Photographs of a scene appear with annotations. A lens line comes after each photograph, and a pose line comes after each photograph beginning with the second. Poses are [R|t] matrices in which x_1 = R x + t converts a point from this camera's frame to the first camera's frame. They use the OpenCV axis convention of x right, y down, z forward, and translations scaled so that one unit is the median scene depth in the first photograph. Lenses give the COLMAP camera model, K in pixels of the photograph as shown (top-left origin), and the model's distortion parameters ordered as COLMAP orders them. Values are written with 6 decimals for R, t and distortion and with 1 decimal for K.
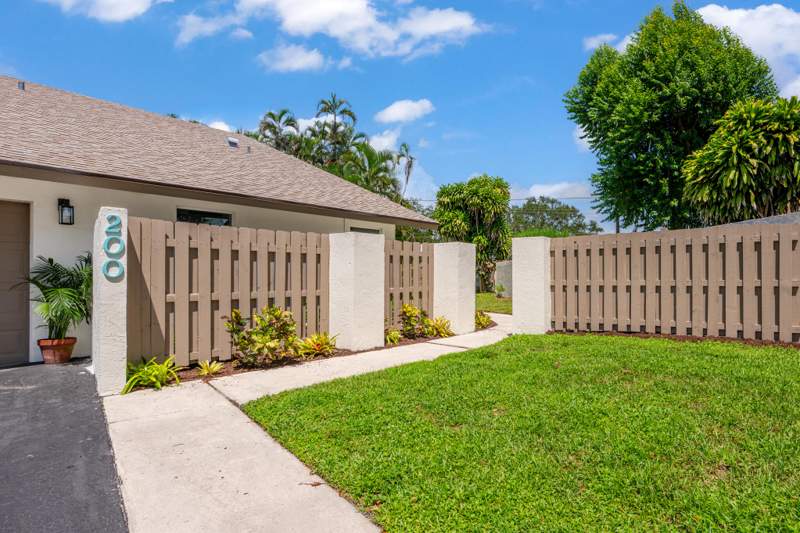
lens RADIAL K [[447.2, 0, 488.1], [0, 447.2, 274.1], [0, 0, 1]] dist [-0.000611, -0.000964]
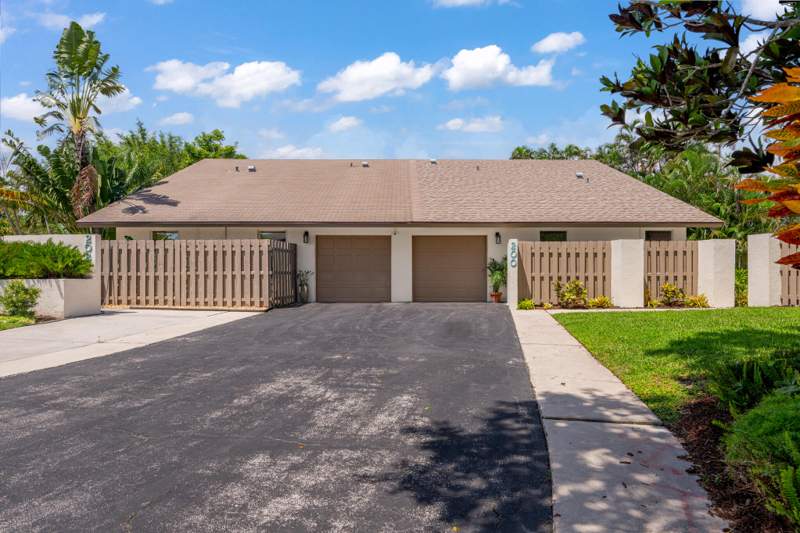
lens RADIAL K [[503.5, 0, 400.0], [0, 503.5, 266.5], [0, 0, 1]] dist [0.003066, 0.001058]
pose [[0.594516, -0.008403, -0.804040, 0.892757], [0.008427, 0.999956, -0.004220, 0.014858], [0.804039, -0.004266, 0.594561, -1.010060]]
